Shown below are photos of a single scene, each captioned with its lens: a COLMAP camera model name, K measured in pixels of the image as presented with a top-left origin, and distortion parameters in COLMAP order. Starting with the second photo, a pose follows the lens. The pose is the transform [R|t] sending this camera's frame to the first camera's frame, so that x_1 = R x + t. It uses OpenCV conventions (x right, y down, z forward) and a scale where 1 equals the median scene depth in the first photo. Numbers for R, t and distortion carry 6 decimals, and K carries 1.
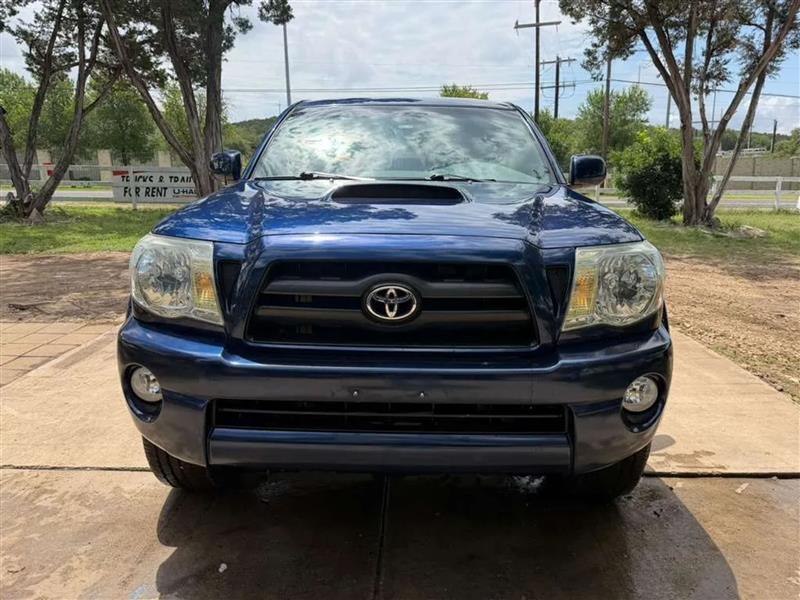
lens RADIAL K [[571.5, 0, 397.1], [0, 571.5, 297.4], [0, 0, 1]] dist [0.010491, -0.019047]
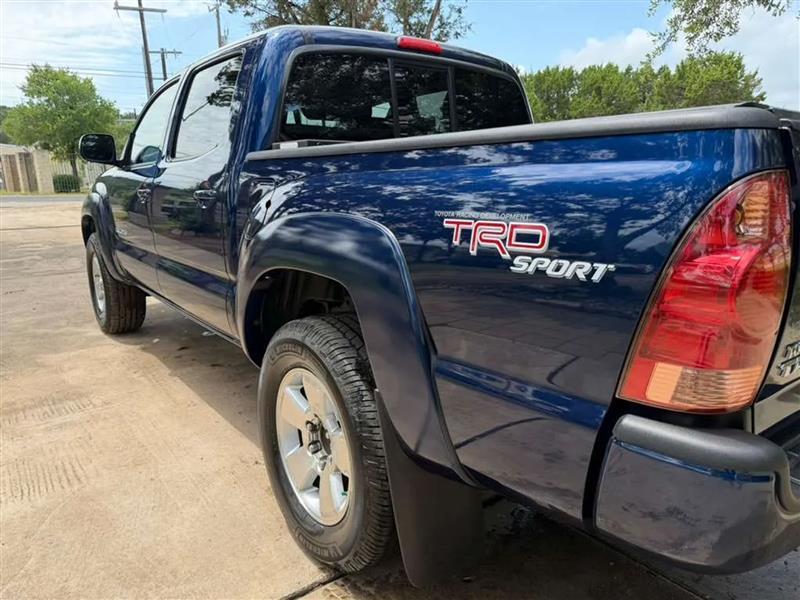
lens RADIAL K [[571.6, 0, 396.7], [0, 571.6, 299.6], [0, 0, 1]] dist [0.000427, -0.006549]
pose [[0.789224, -0.133229, 0.599480, -0.116525], [0.128874, 0.990377, 0.050438, -0.008270], [-0.600431, 0.037450, 0.798799, 0.076216]]
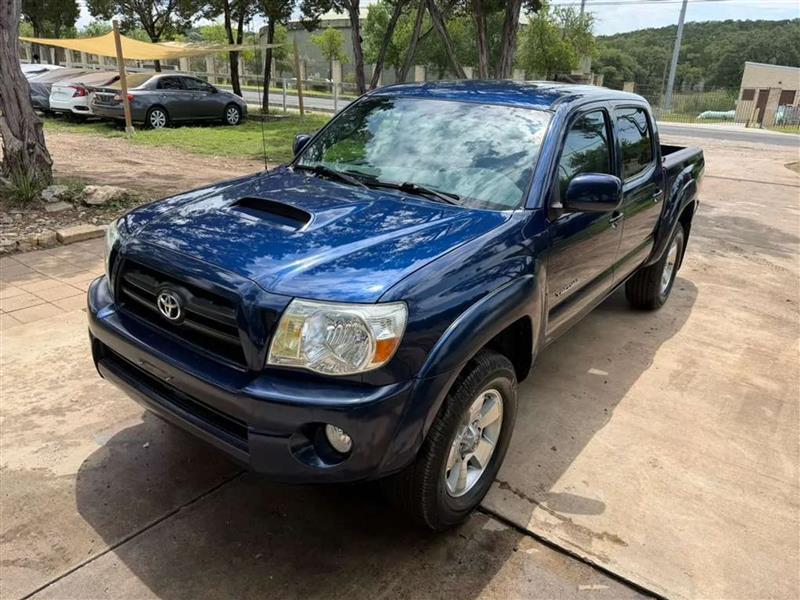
lens RADIAL K [[571.5, 0, 395.7], [0, 571.5, 300.1], [0, 0, 1]] dist [0.010491, -0.019047]
pose [[0.810761, 0.240112, -0.533866, 0.129070], [-0.161219, 0.968324, 0.190677, -0.039416], [0.562739, -0.068525, 0.823789, 0.022019]]
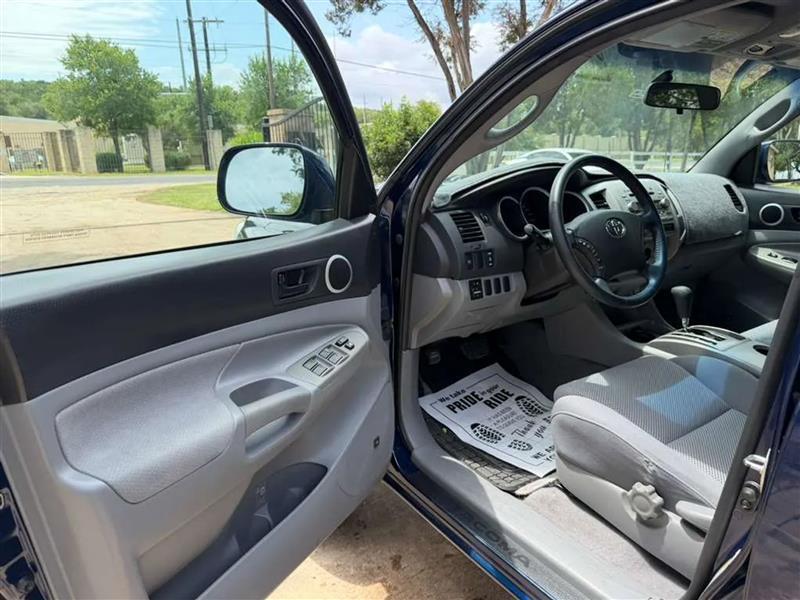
lens RADIAL K [[571.5, 0, 392.9], [0, 571.5, 296.7], [0, 0, 1]] dist [0.010491, -0.019047]
pose [[0.822665, -0.148329, 0.548835, -0.109996], [0.123125, 0.988938, 0.082716, -0.066069], [-0.555033, -0.000472, 0.831828, 0.272667]]
